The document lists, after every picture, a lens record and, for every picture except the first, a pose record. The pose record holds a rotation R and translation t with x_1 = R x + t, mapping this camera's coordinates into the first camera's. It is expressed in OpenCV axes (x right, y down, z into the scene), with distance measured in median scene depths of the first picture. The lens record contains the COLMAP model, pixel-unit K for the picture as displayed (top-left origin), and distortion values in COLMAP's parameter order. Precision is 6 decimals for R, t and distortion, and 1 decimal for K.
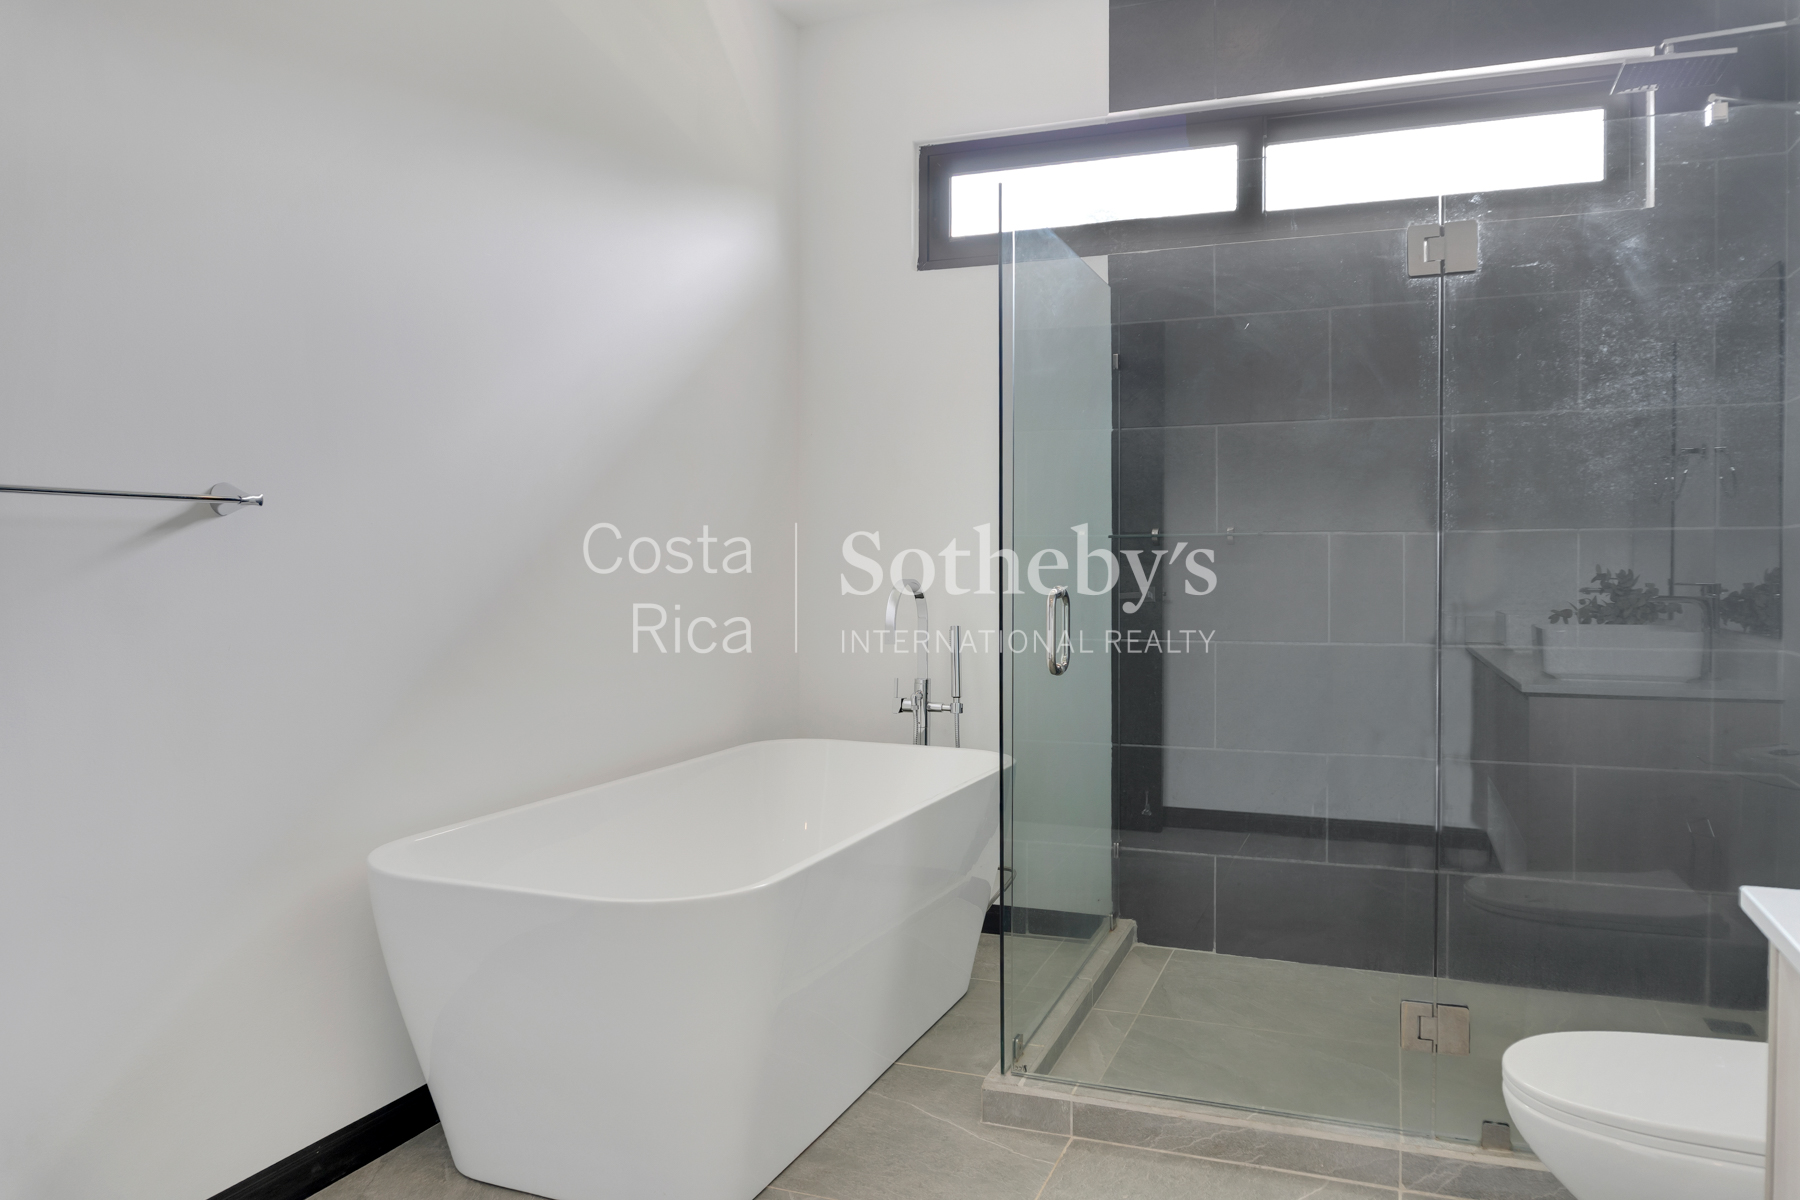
lens RADIAL K [[1216.7, 0, 901.1], [0, 1216.7, 580.4], [0, 0, 1]] dist [-0.050653, -0.000651]
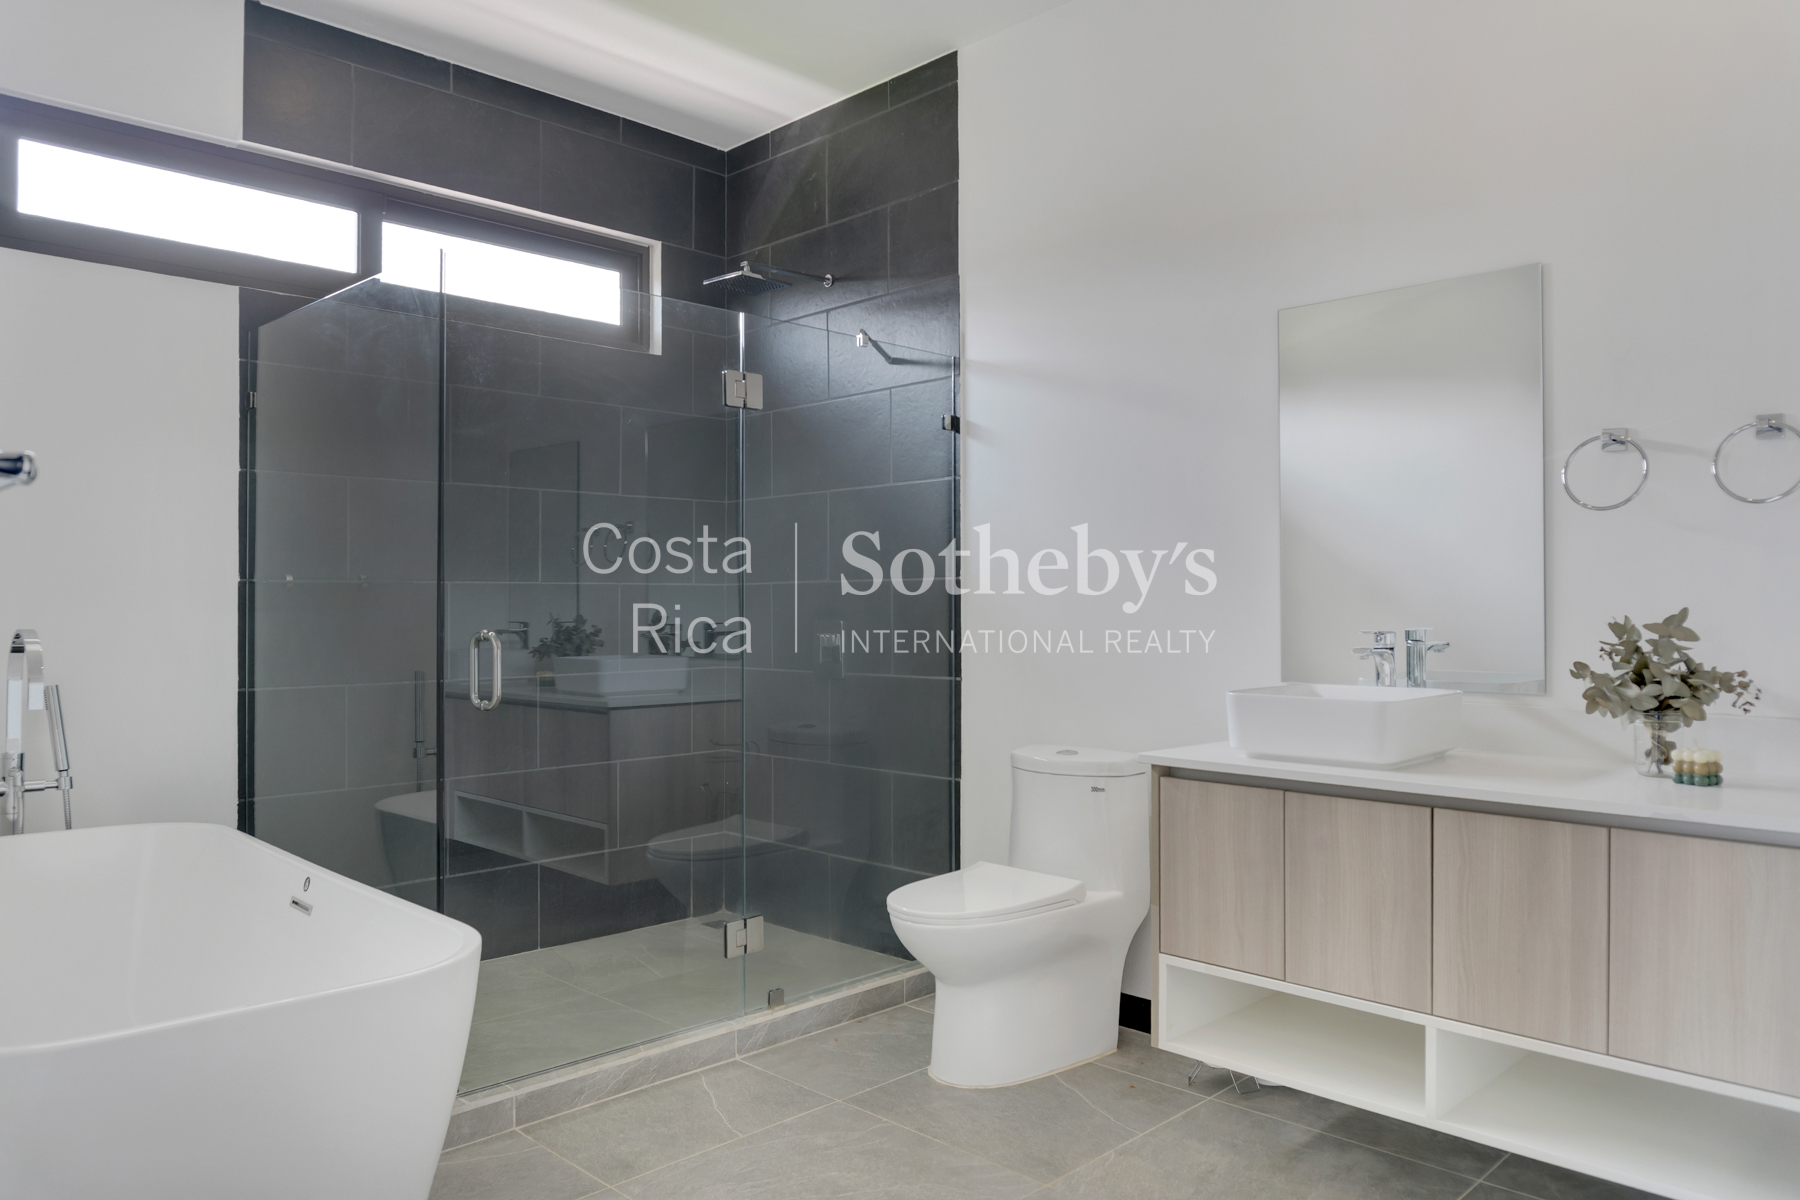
lens RADIAL K [[1224.2, 0, 900.0], [0, 1224.2, 600.0], [0, 0, 1]] dist [-0.074363, -0.001455]
pose [[0.379673, 0.009231, 0.925075, -0.744554], [0.012913, 0.999800, -0.015276, -0.000914], [-0.925031, 0.017745, 0.379478, 0.247599]]
